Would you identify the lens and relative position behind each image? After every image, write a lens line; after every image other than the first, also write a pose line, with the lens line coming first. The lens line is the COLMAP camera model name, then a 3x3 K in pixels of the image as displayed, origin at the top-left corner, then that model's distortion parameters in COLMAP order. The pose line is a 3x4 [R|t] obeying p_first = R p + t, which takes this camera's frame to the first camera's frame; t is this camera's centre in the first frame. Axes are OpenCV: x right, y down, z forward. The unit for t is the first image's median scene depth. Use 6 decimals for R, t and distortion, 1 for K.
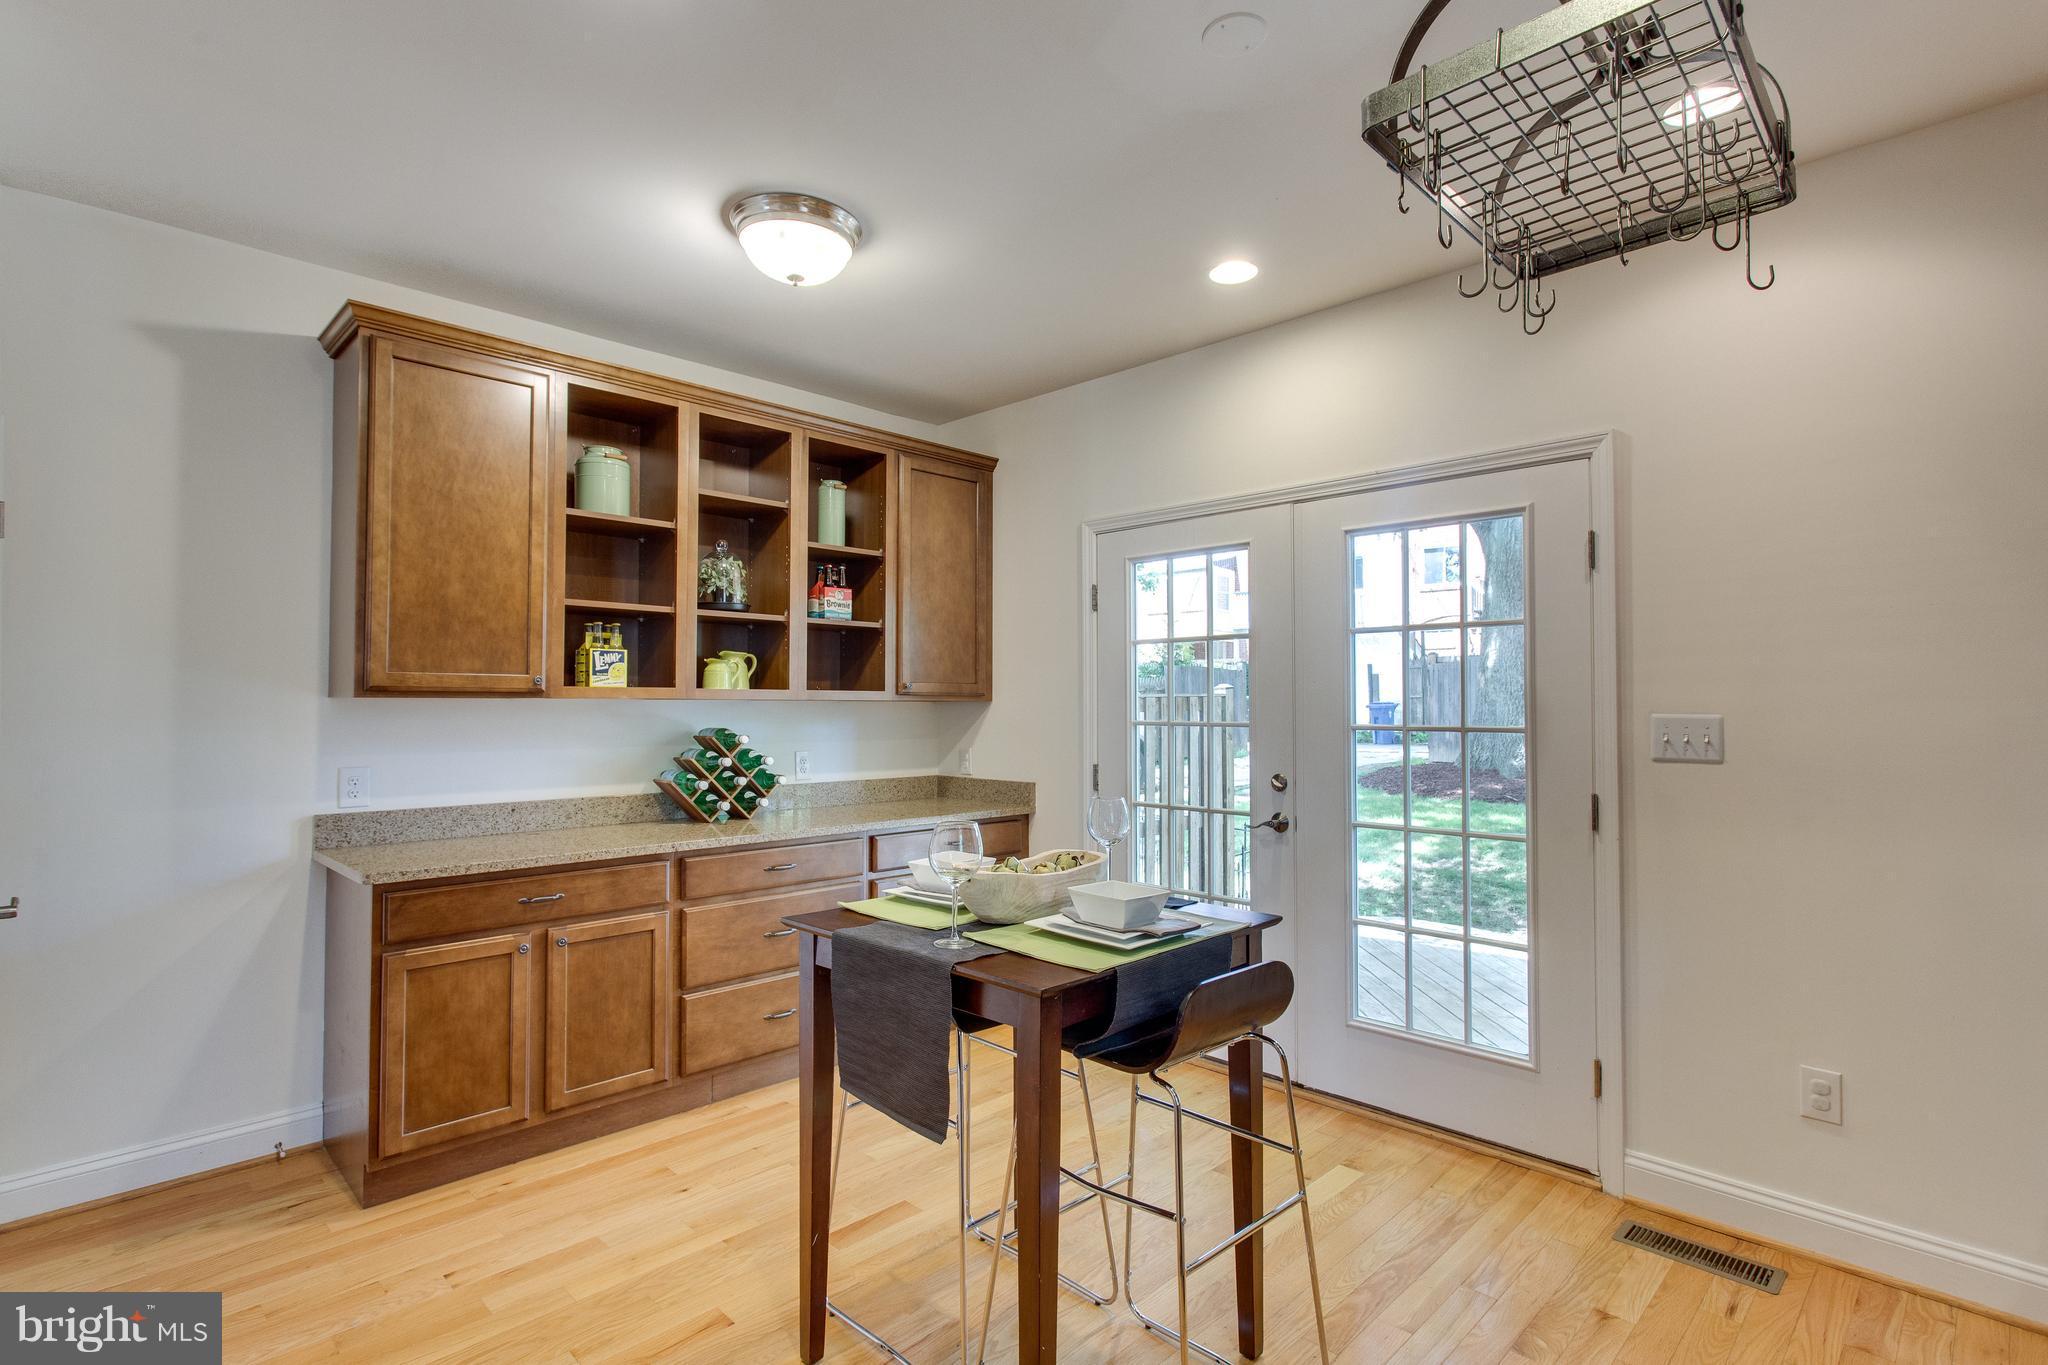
lens RADIAL K [[986.3, 0, 1013.4], [0, 986.3, 684.1], [0, 0, 1]] dist [0.004883, -0.000246]
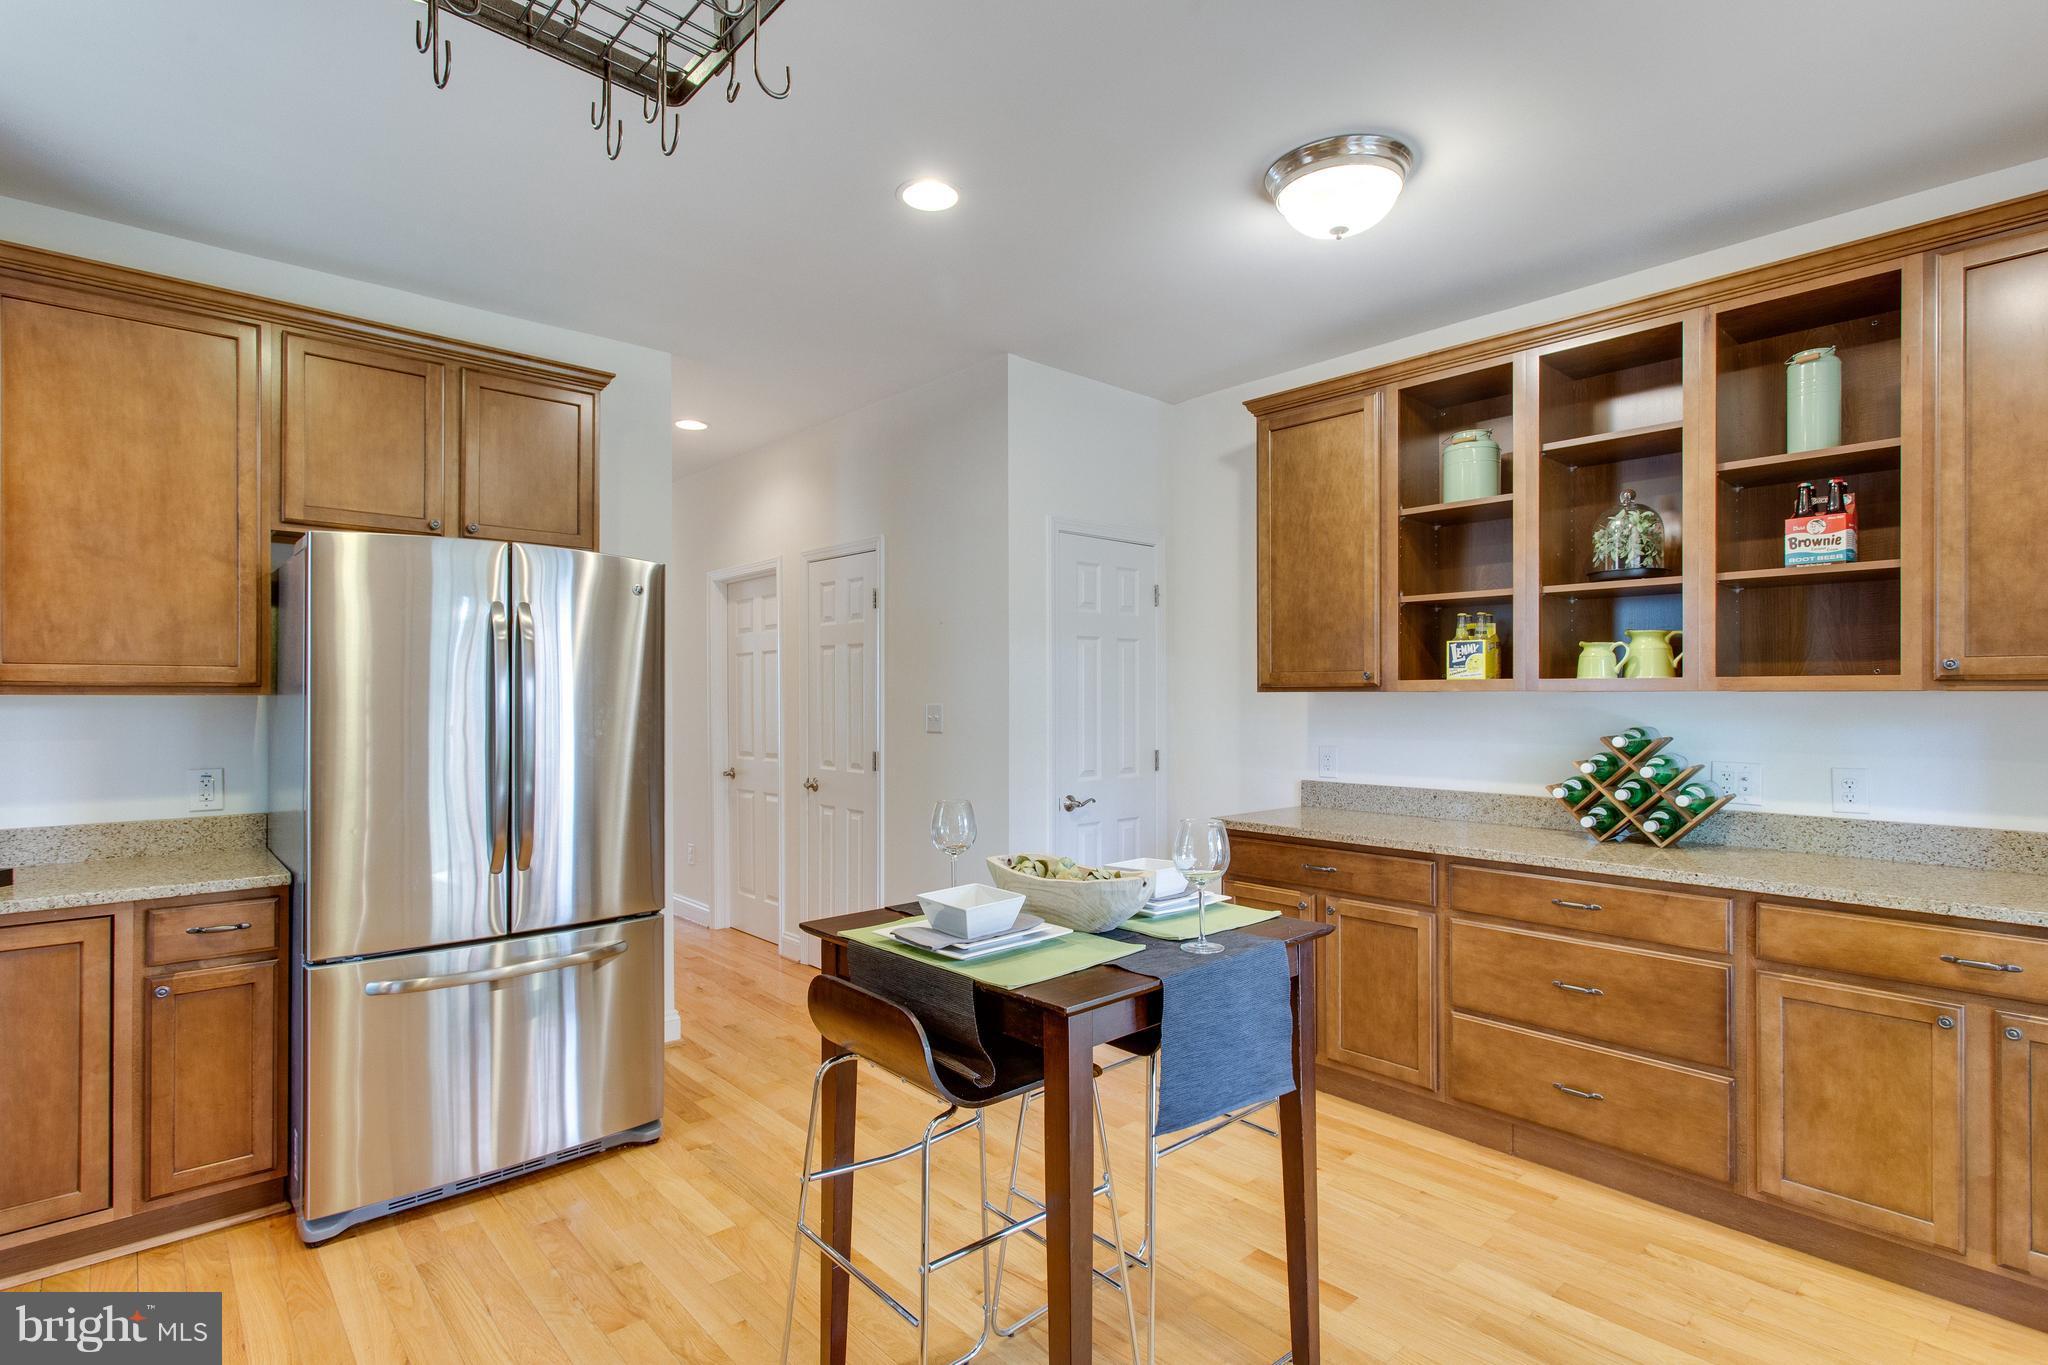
lens RADIAL K [[986.3, 0, 1007.6], [0, 986.3, 690.9], [0, 0, 1]] dist [0.004883, -0.000246]
pose [[-0.049709, -0.006153, -0.998745, 0.590448], [0.020255, 0.999769, -0.007167, 0.012285], [0.998558, -0.020585, -0.049573, 0.609417]]
